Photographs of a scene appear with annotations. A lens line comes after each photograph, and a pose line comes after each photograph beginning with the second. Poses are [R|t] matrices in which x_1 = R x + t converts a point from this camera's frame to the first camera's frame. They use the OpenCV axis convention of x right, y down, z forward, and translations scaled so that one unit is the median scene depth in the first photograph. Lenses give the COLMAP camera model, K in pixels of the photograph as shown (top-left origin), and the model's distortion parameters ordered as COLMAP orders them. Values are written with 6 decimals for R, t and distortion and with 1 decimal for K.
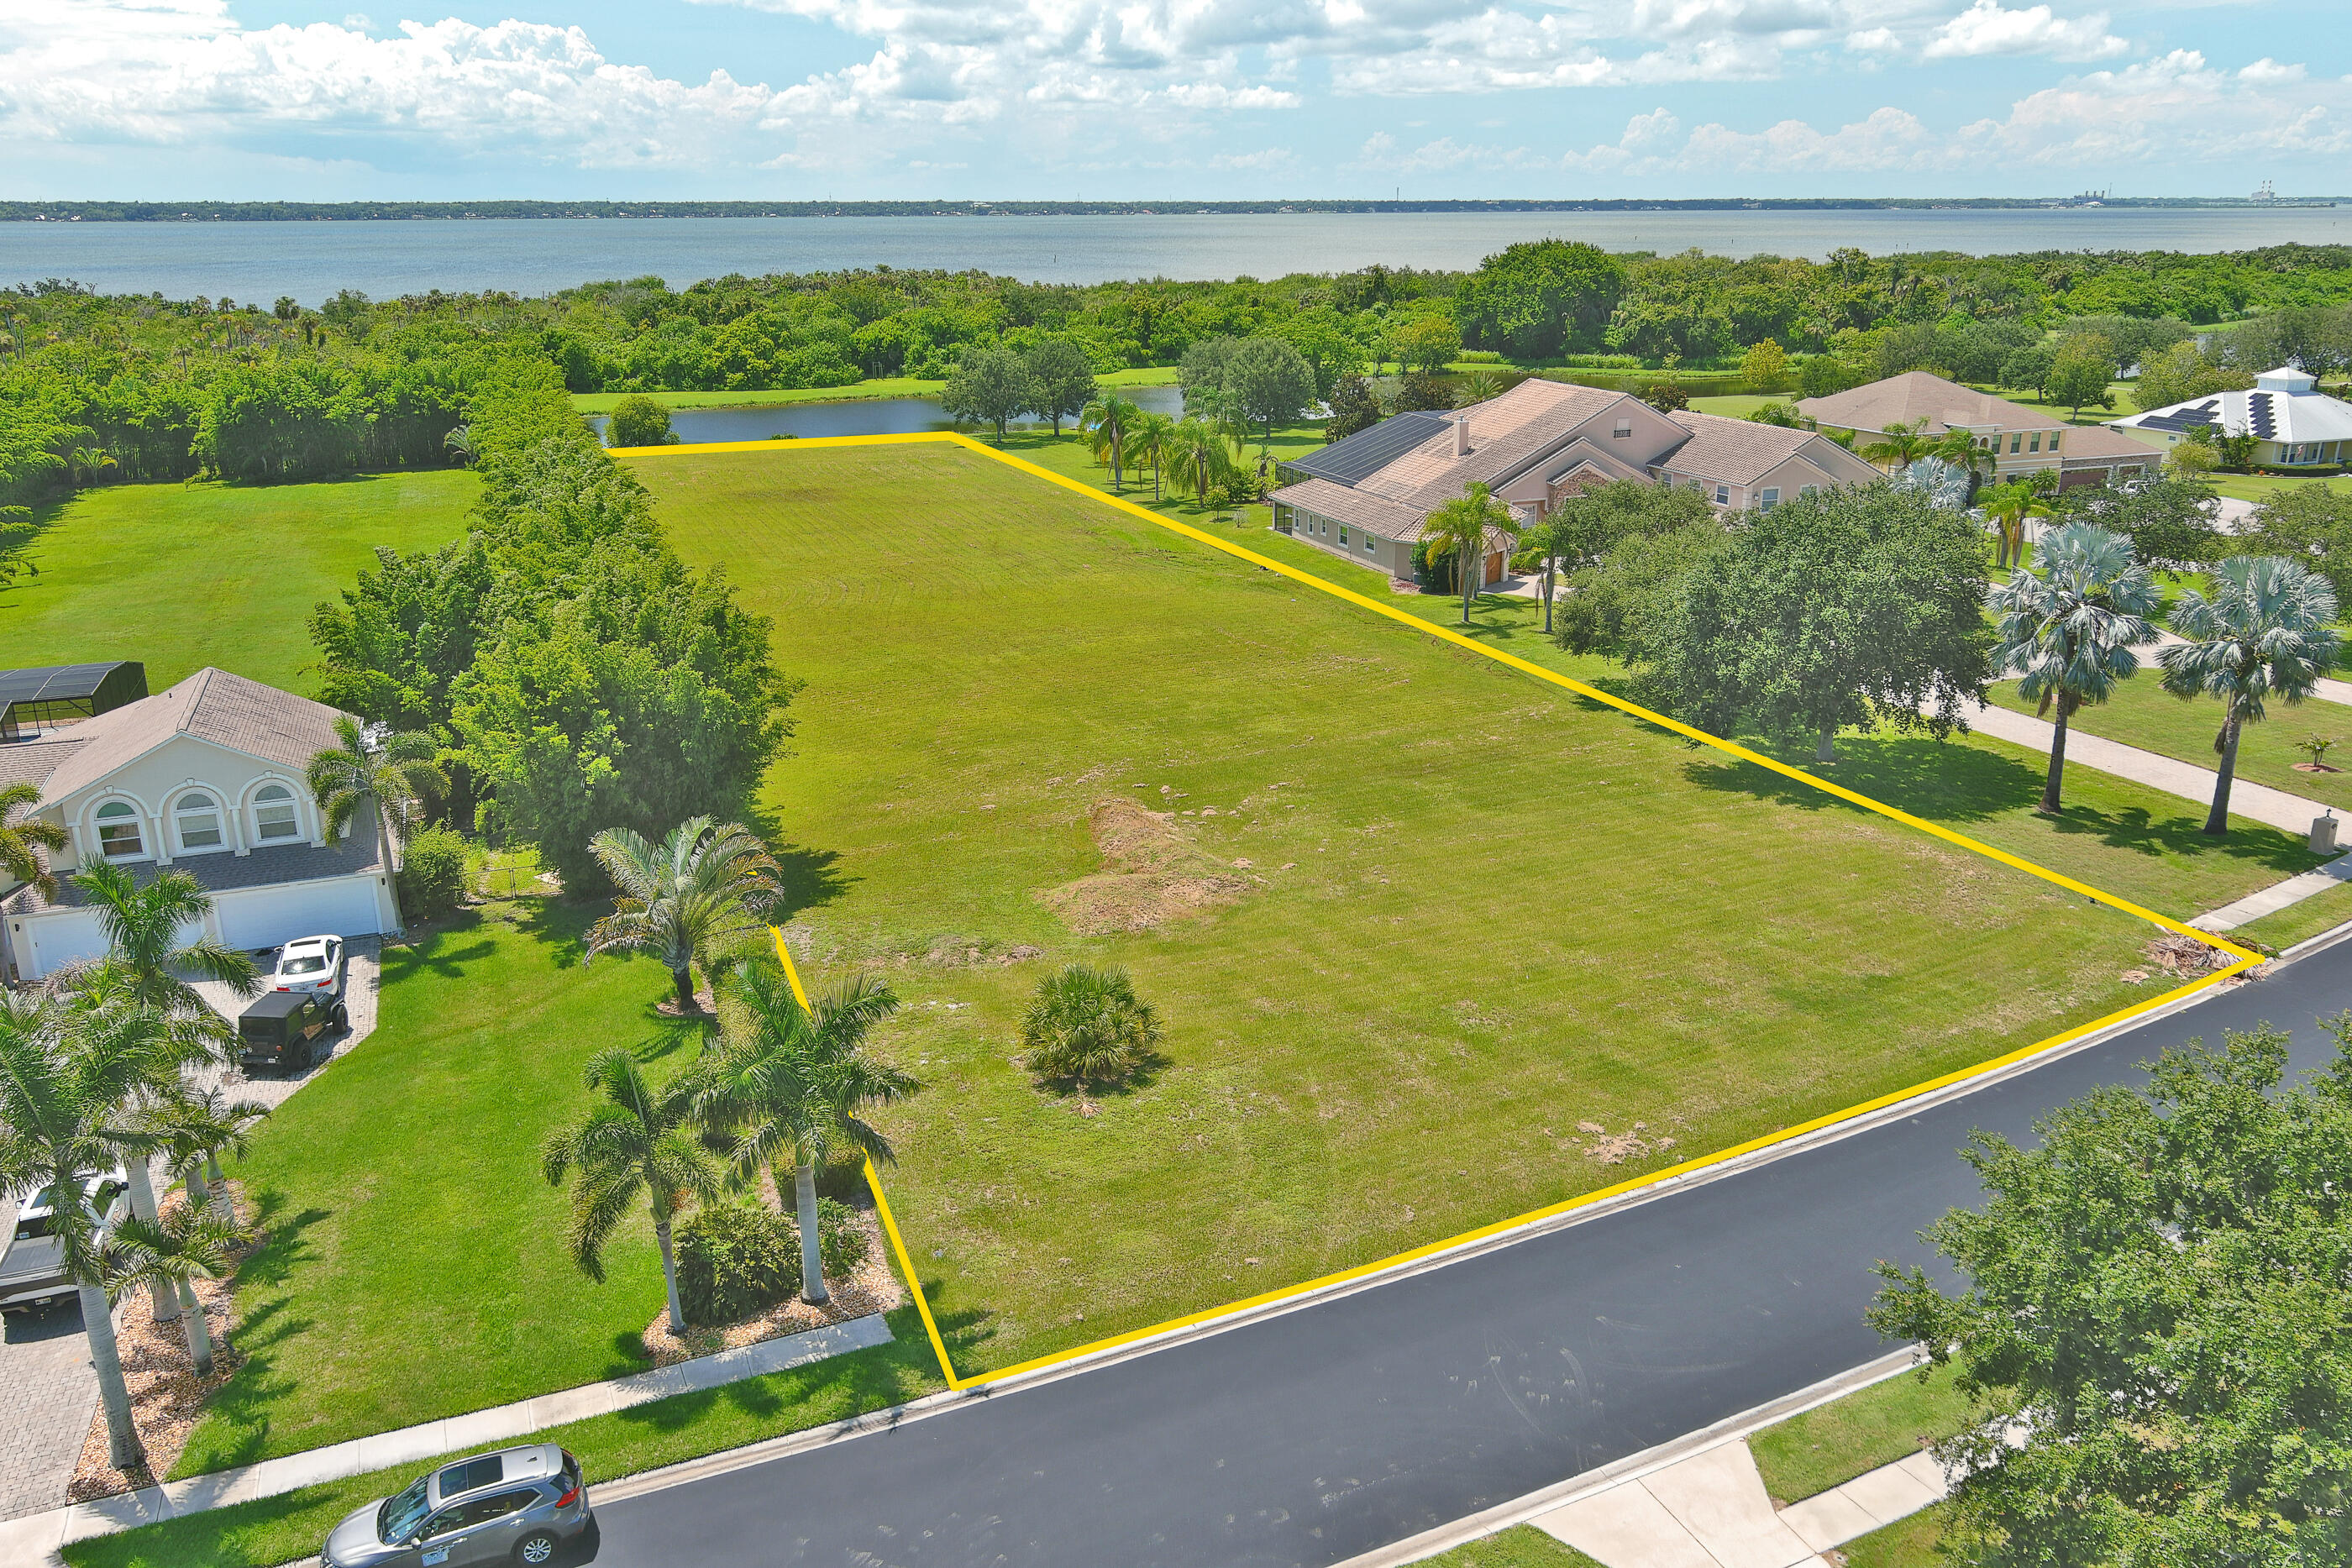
lens RADIAL K [[1819.2, 0, 1176.0], [0, 1819.2, 784.0], [0, 0, 1]] dist [0.017706, -0.000152]
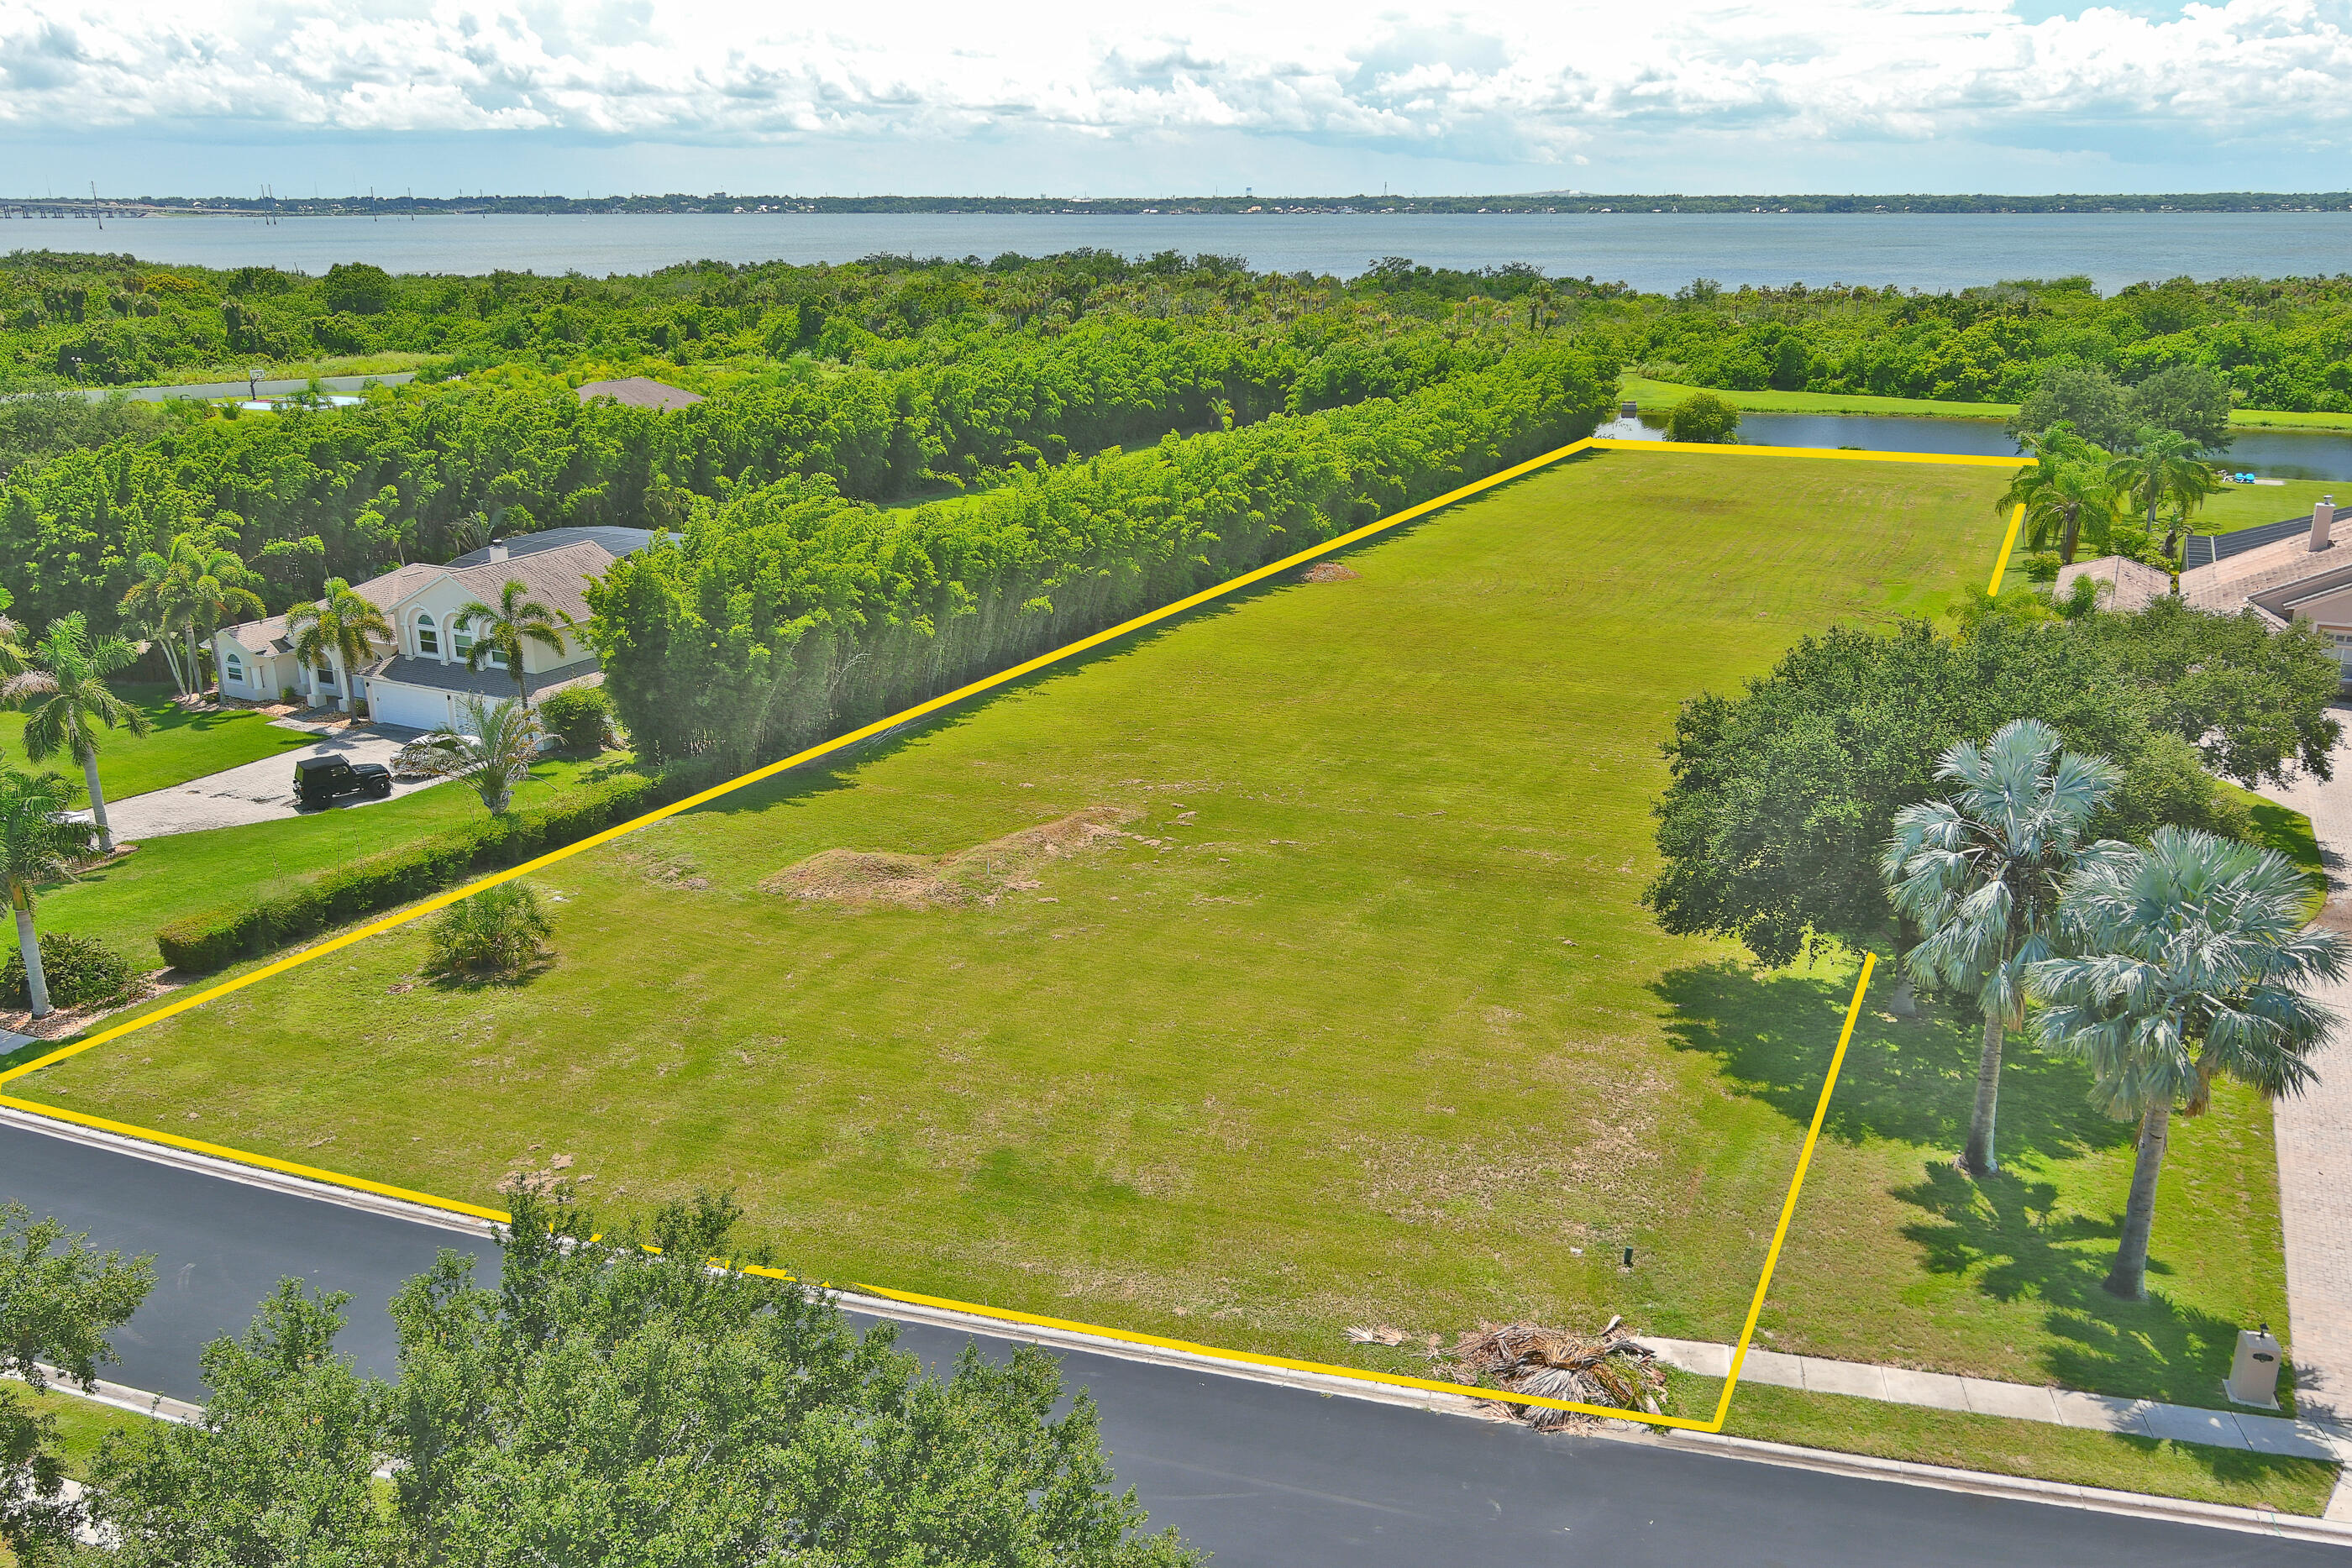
lens RADIAL K [[1873.5, 0, 1200.9], [0, 1873.5, 739.6], [0, 0, 1]] dist [0.021951, -0.004223]
pose [[0.669405, 0.210466, -0.712461, 0.278381], [-0.228990, 0.970790, 0.071627, -0.043529], [0.706725, 0.115199, 0.698046, 0.131109]]
